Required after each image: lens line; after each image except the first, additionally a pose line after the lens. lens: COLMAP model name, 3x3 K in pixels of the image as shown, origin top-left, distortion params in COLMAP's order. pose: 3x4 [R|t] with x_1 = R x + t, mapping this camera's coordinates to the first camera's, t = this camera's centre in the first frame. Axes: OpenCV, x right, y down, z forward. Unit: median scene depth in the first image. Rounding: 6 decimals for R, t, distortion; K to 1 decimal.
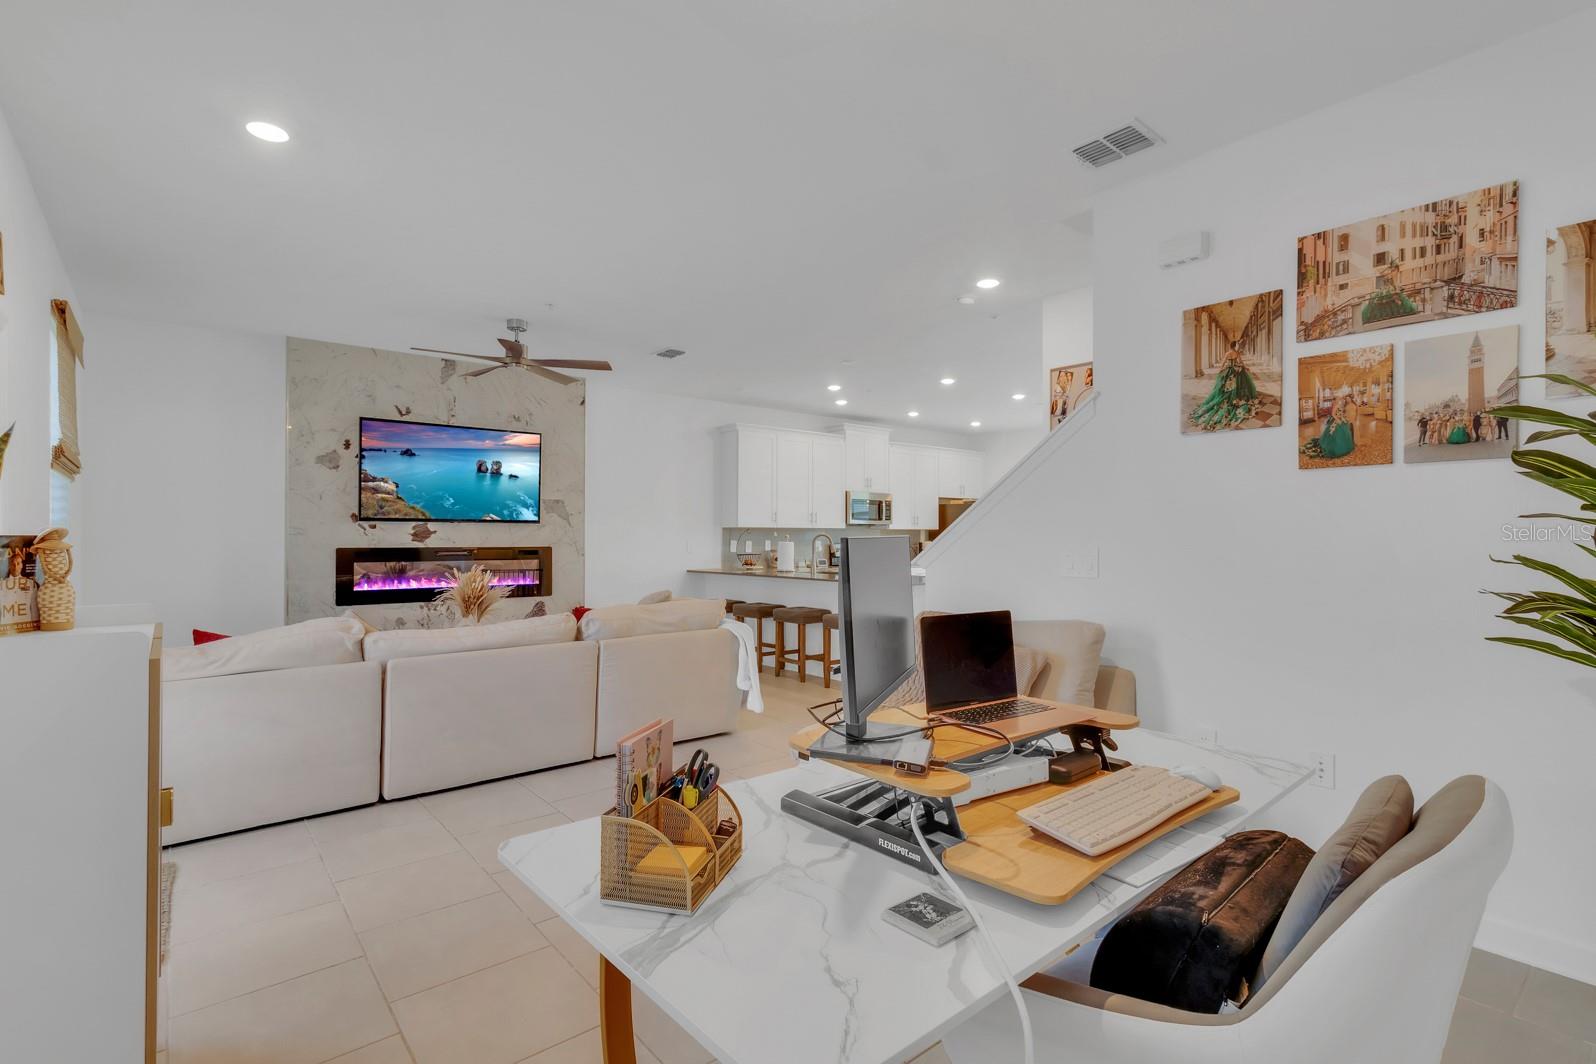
lens RADIAL K [[756.1, 0, 802.3], [0, 756.1, 535.5], [0, 0, 1]] dist [0.000678, 0.006775]
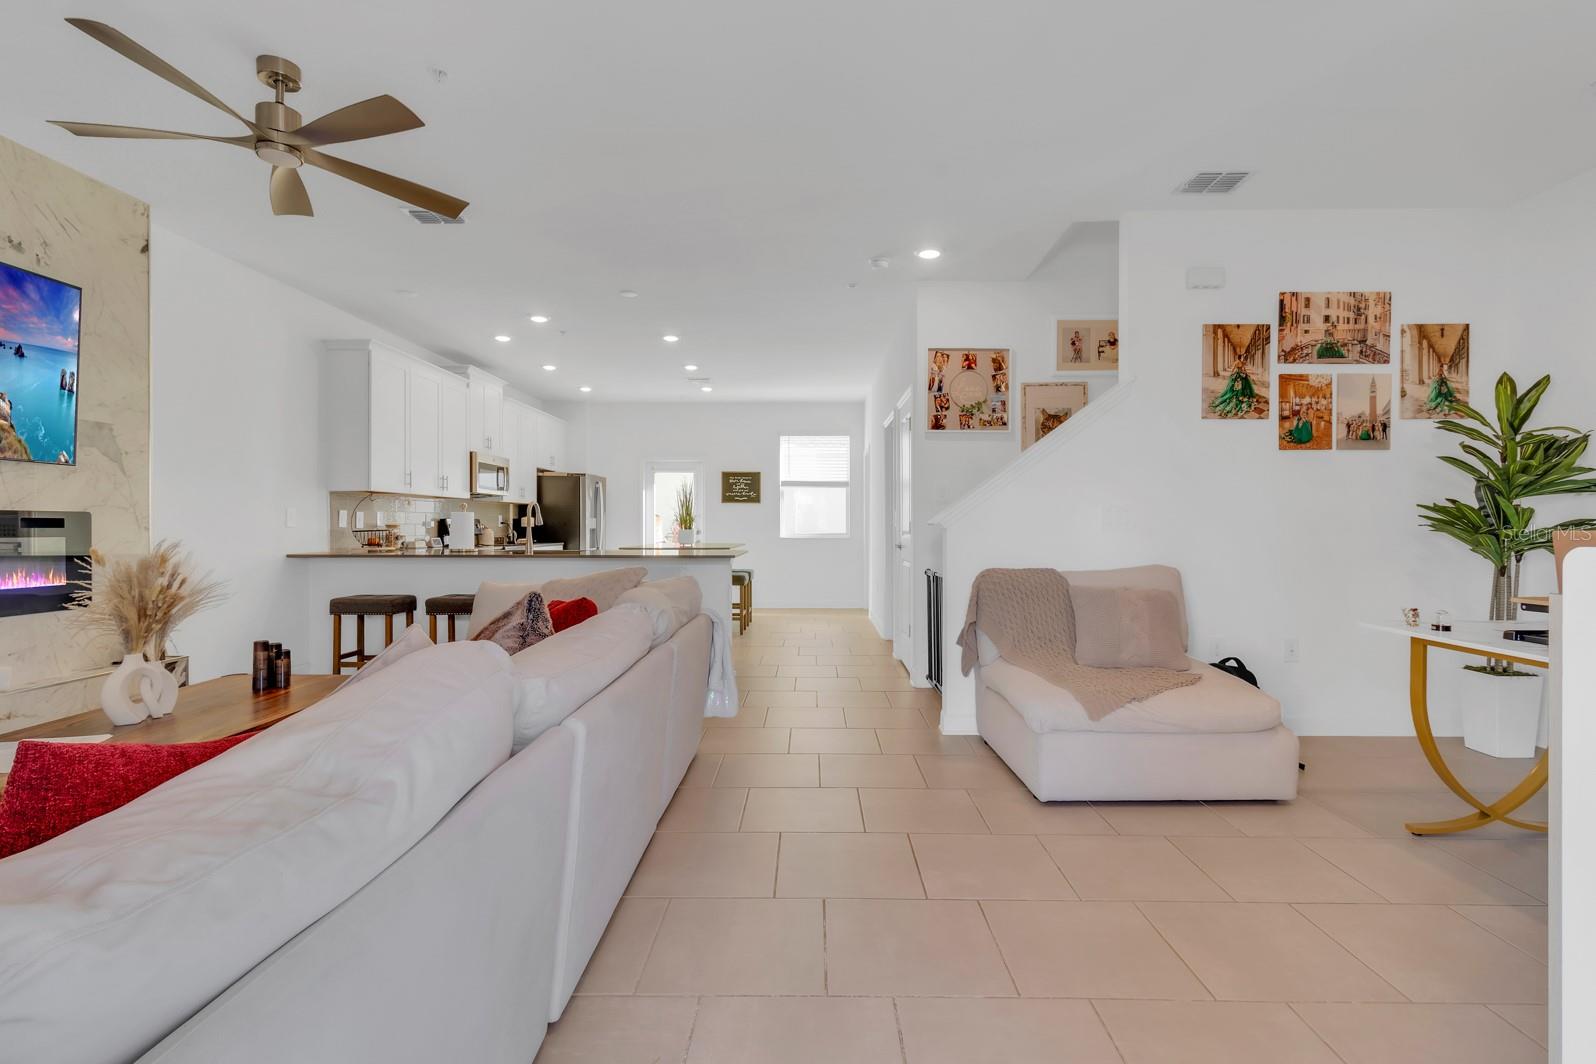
lens RADIAL K [[756.1, 0, 806.4], [0, 756.1, 529.5], [0, 0, 1]] dist [0.000678, 0.006775]
pose [[0.648606, -0.003648, 0.761116, -0.467114], [-0.001246, 0.999982, 0.005855, 0.026399], [-0.761124, -0.004746, 0.648590, 0.329116]]
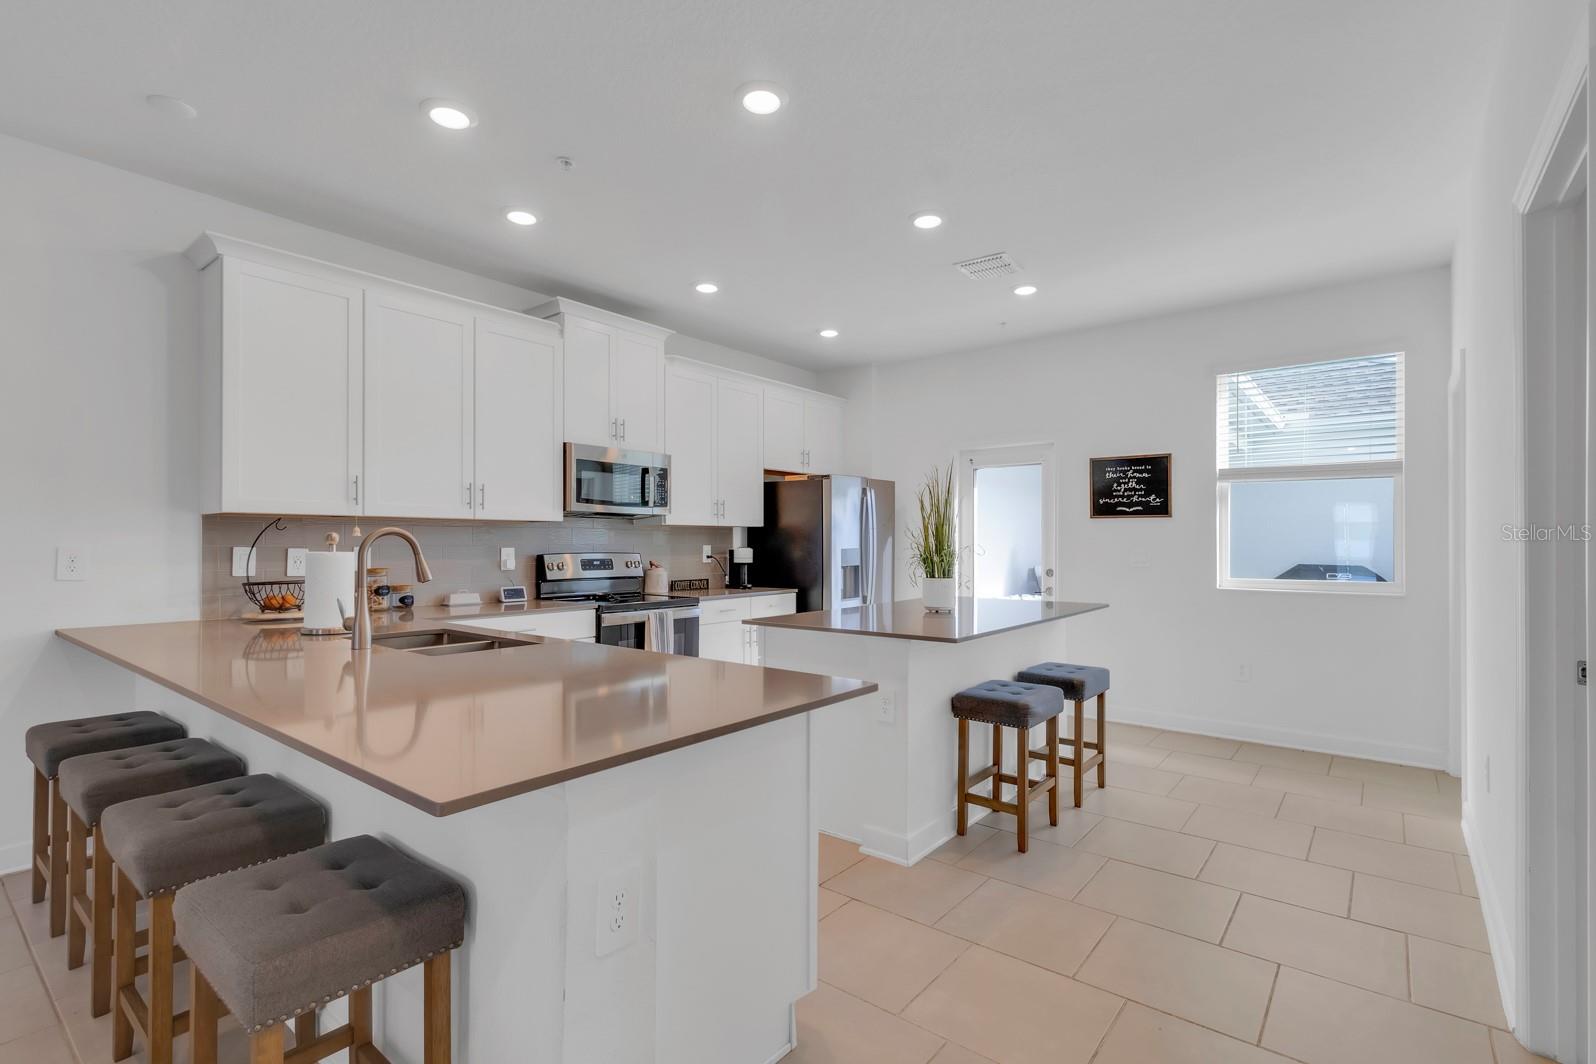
lens RADIAL K [[756.1, 0, 811.0], [0, 756.1, 543.7], [0, 0, 1]] dist [0.000678, 0.006775]
pose [[0.977952, -0.002029, 0.208822, 0.163973], [0.001640, 0.999997, 0.002035, 0.006040], [-0.208826, -0.001647, 0.977952, 0.750599]]
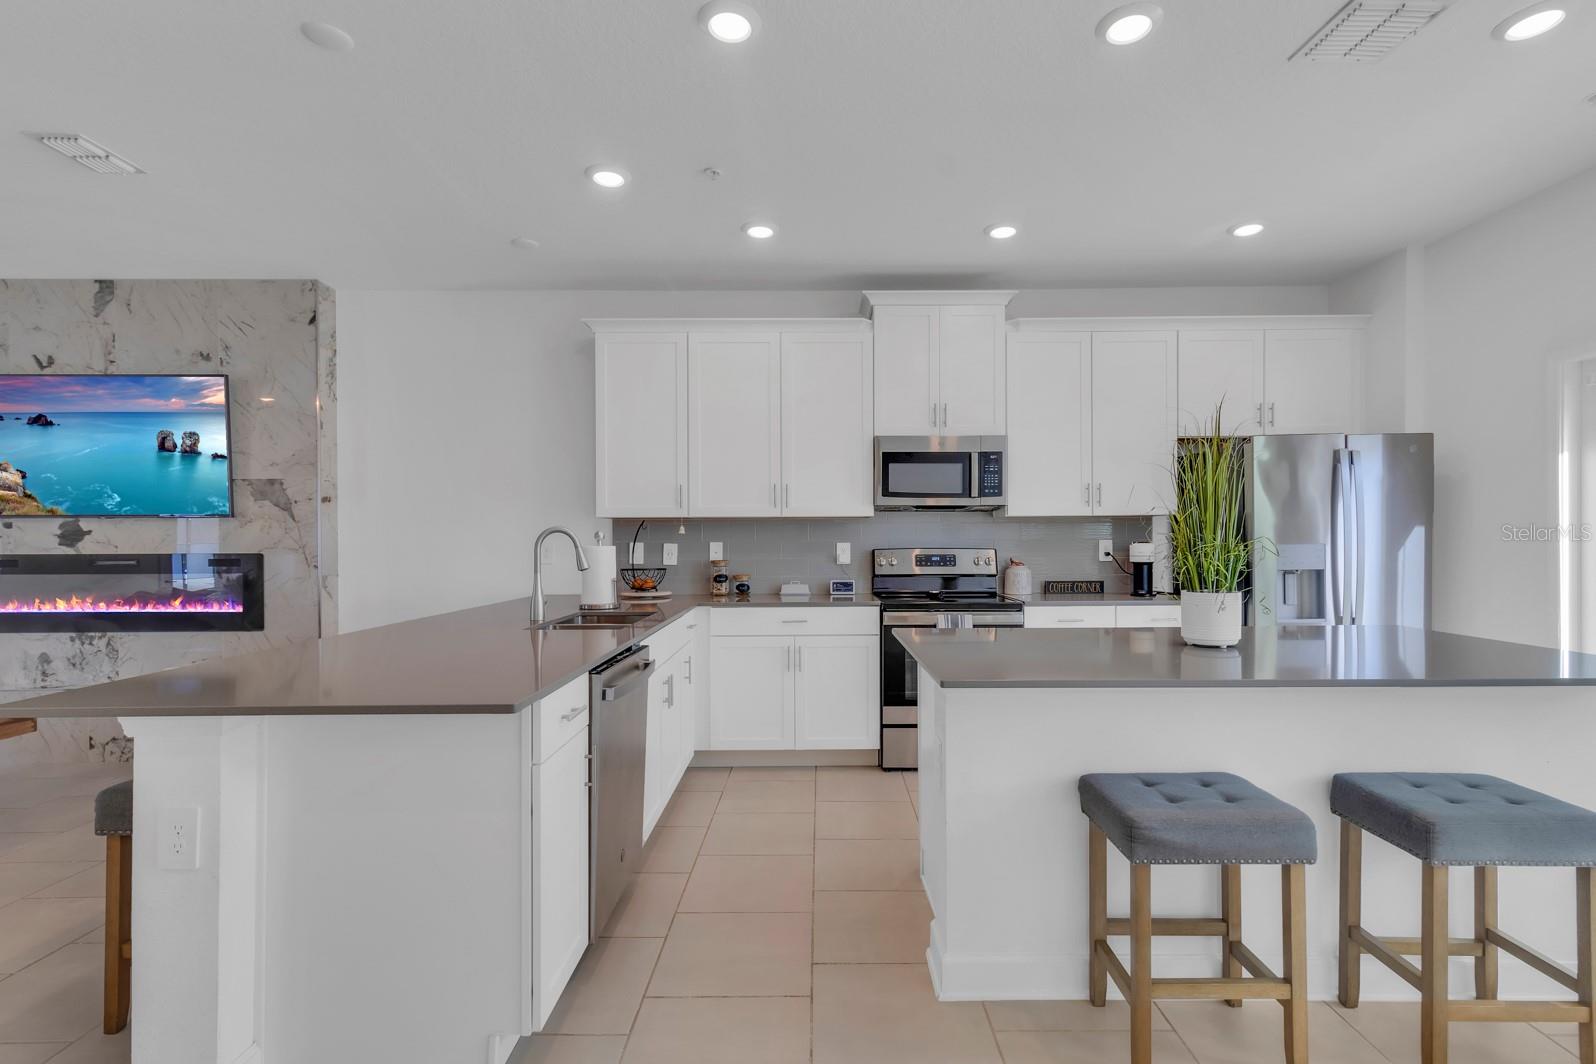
lens RADIAL K [[756.1, 0, 792.1], [0, 756.1, 547.4], [0, 0, 1]] dist [0.000678, 0.006775]
pose [[0.774344, -0.002627, -0.632760, 0.470258], [0.007444, 0.999960, 0.004958, 0.011185], [0.632721, -0.008549, 0.774332, 0.898680]]
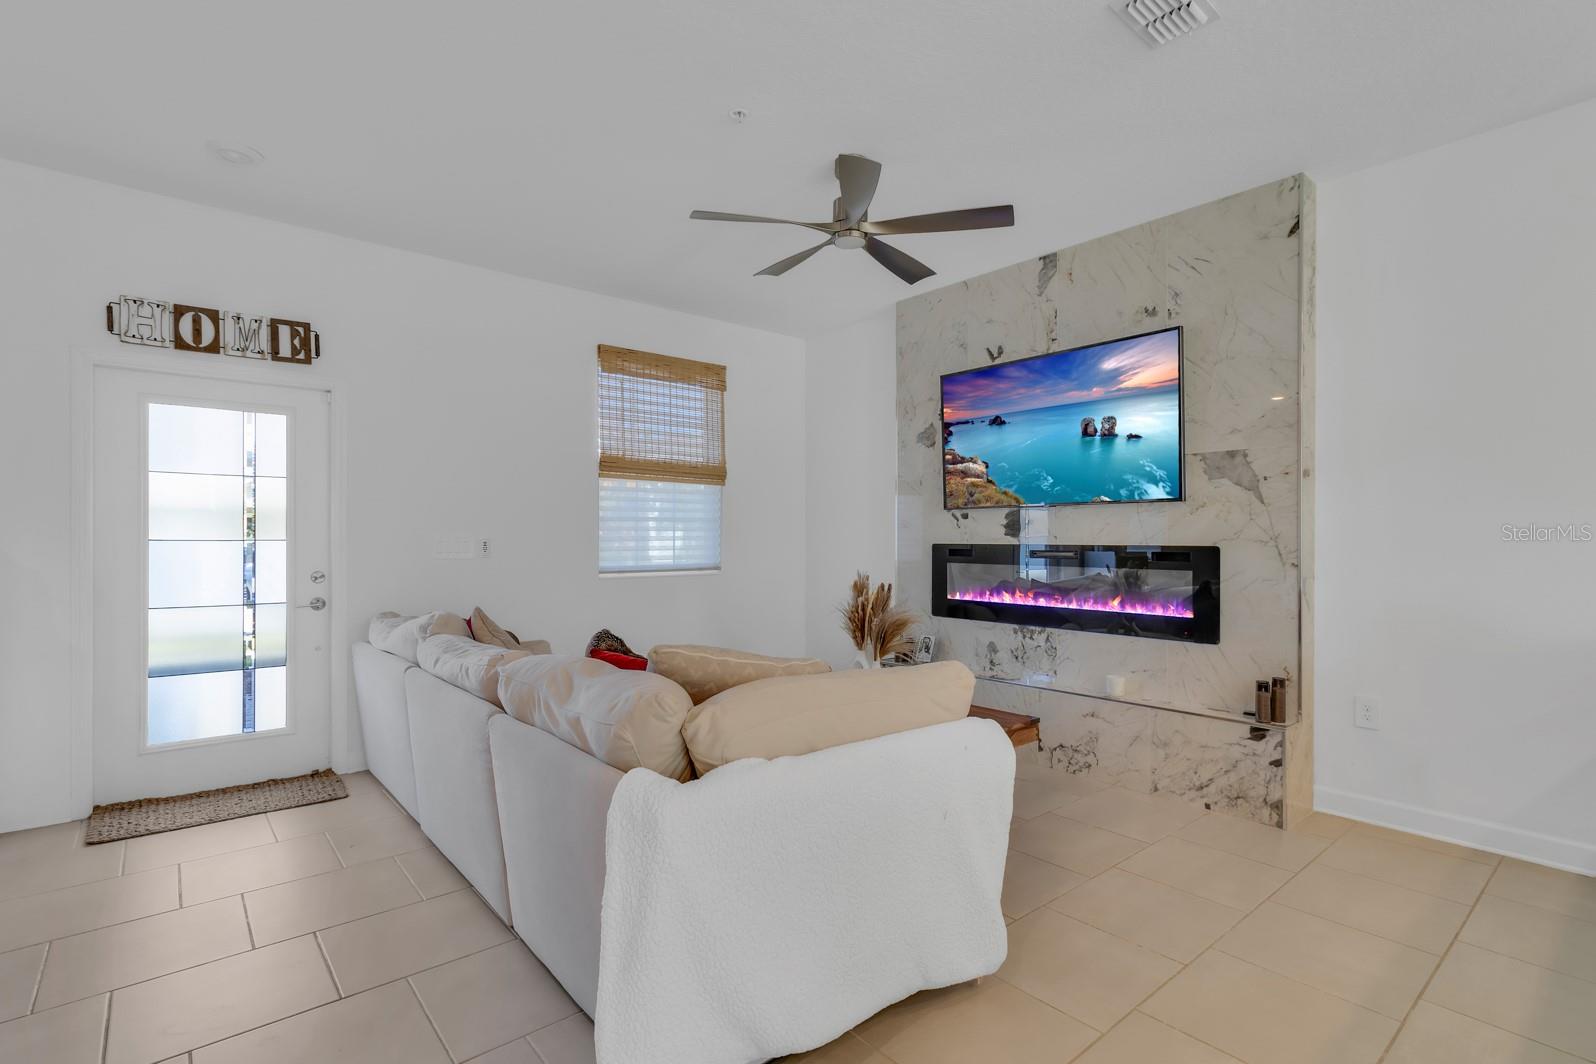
lens RADIAL K [[756.1, 0, 810.8], [0, 756.1, 539.0], [0, 0, 1]] dist [0.000678, 0.006775]
pose [[0.017679, -0.001298, -0.999843, 0.184514], [0.000791, 0.999999, -0.001284, 0.011893], [0.999843, -0.000768, 0.017680, 0.822327]]
